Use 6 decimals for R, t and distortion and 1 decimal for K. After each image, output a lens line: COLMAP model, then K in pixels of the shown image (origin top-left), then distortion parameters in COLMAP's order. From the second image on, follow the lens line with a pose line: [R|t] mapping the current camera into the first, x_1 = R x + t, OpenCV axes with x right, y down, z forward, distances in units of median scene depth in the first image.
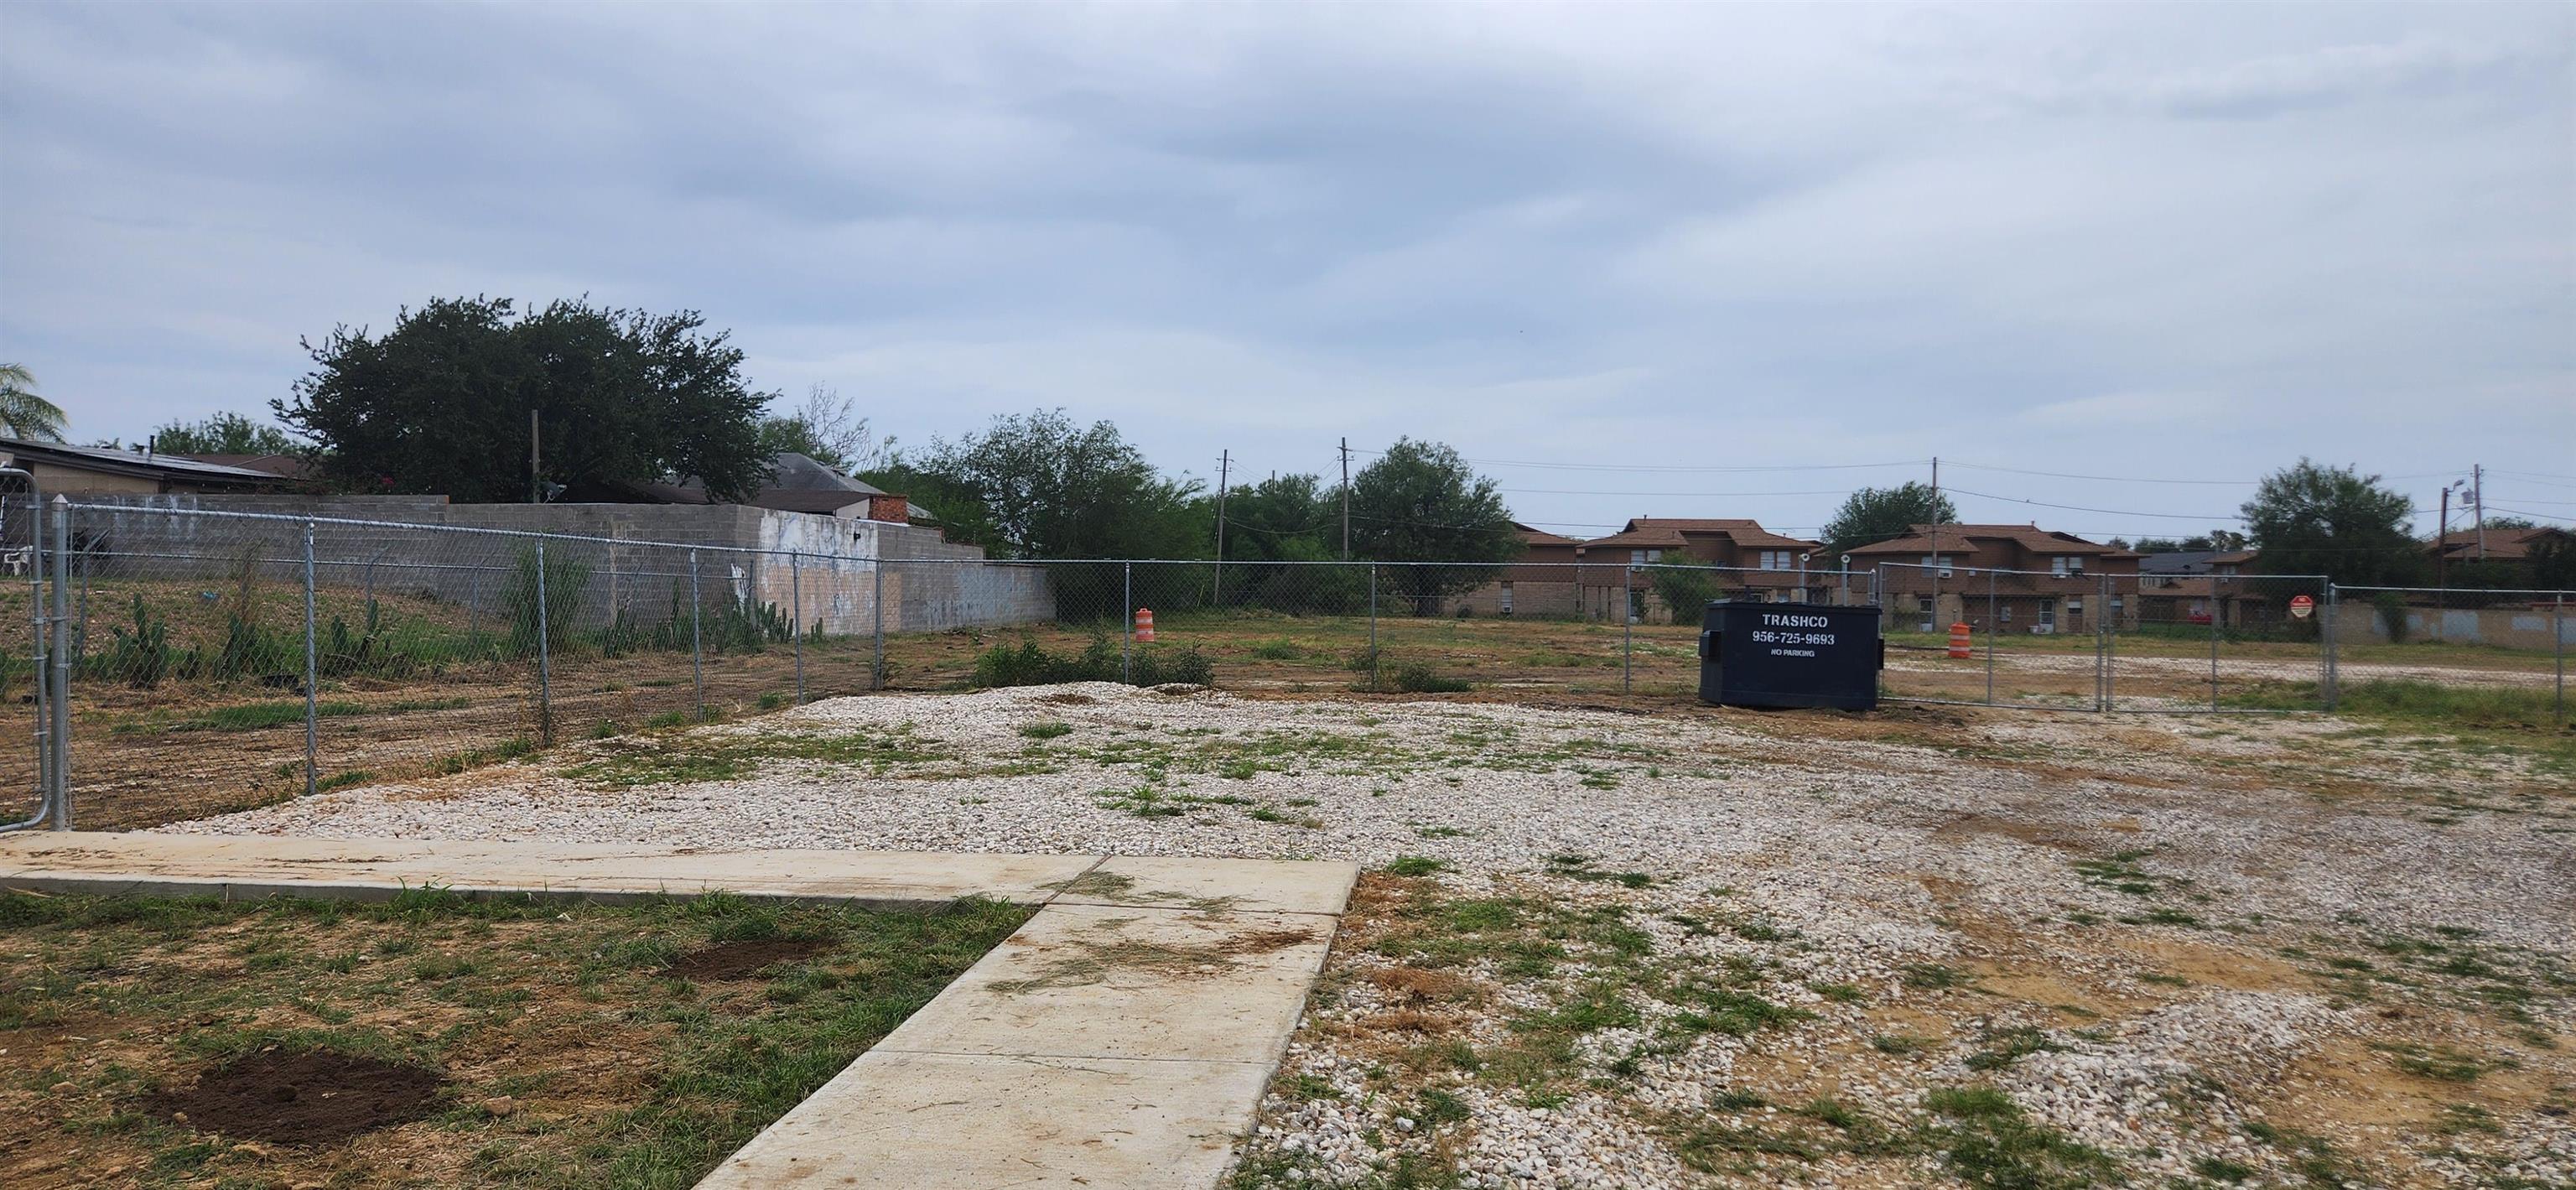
lens RADIAL K [[1715.7, 0, 1276.3], [0, 1715.7, 586.2], [0, 0, 1]] dist [0.070532, -0.061291]
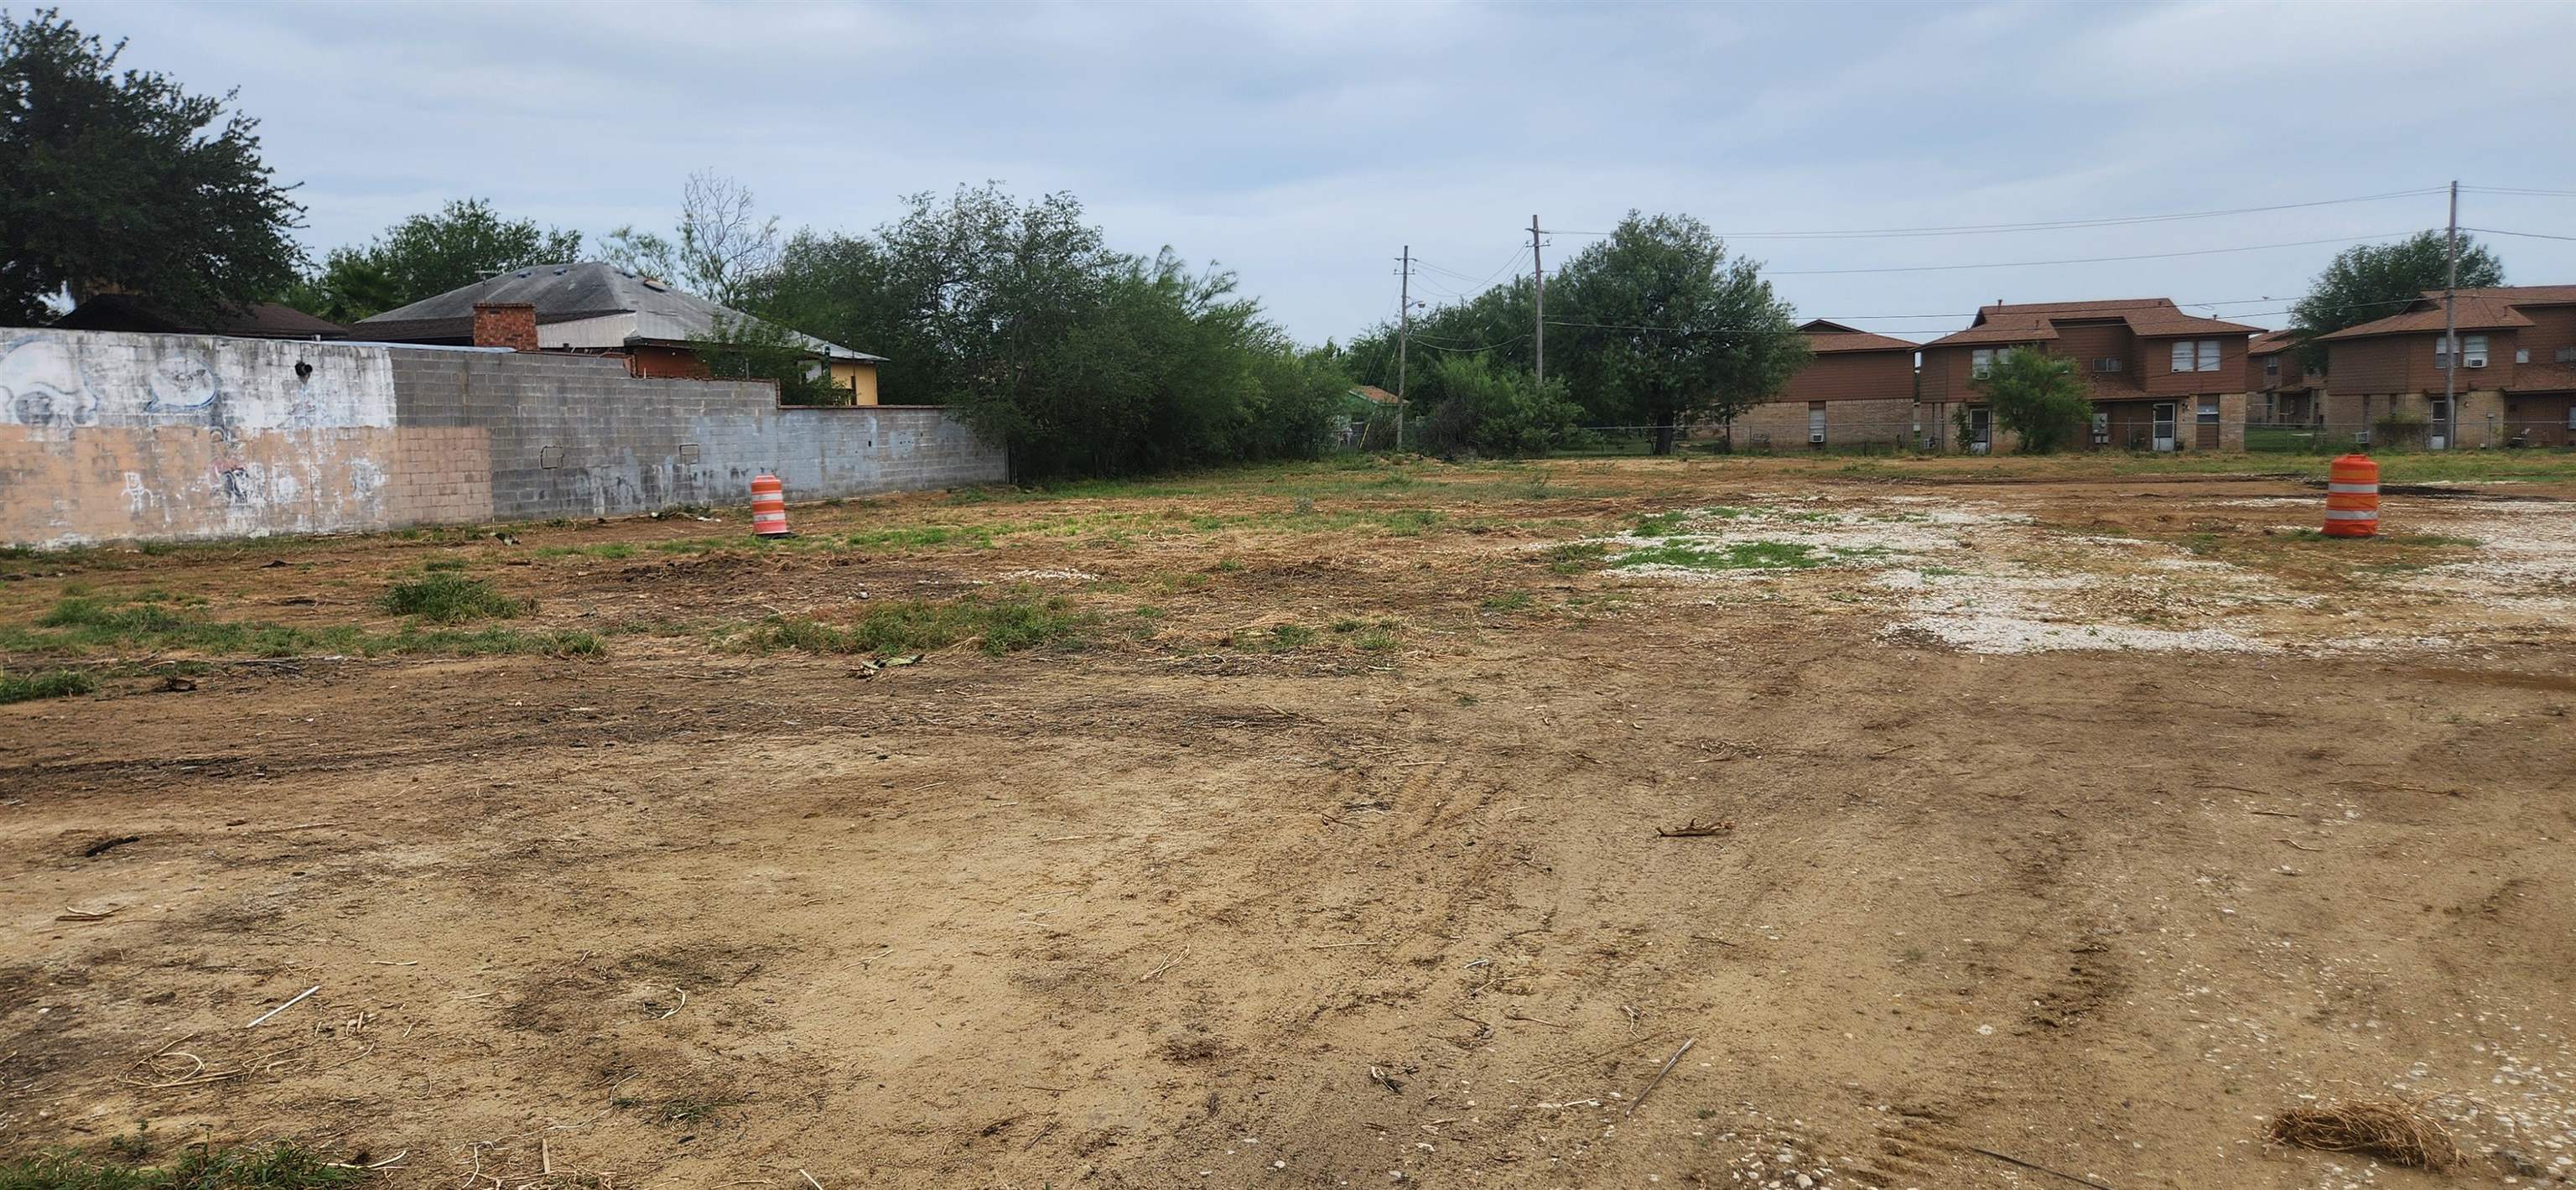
lens RADIAL K [[1715.7, 0, 1276.3], [0, 1715.7, 586.2], [0, 0, 1]] dist [0.070532, -0.061291]
pose [[0.967302, -0.012873, -0.253302, 0.109662], [0.036524, 0.995371, 0.088893, 0.002247], [0.250985, -0.095238, 0.963294, 0.226542]]
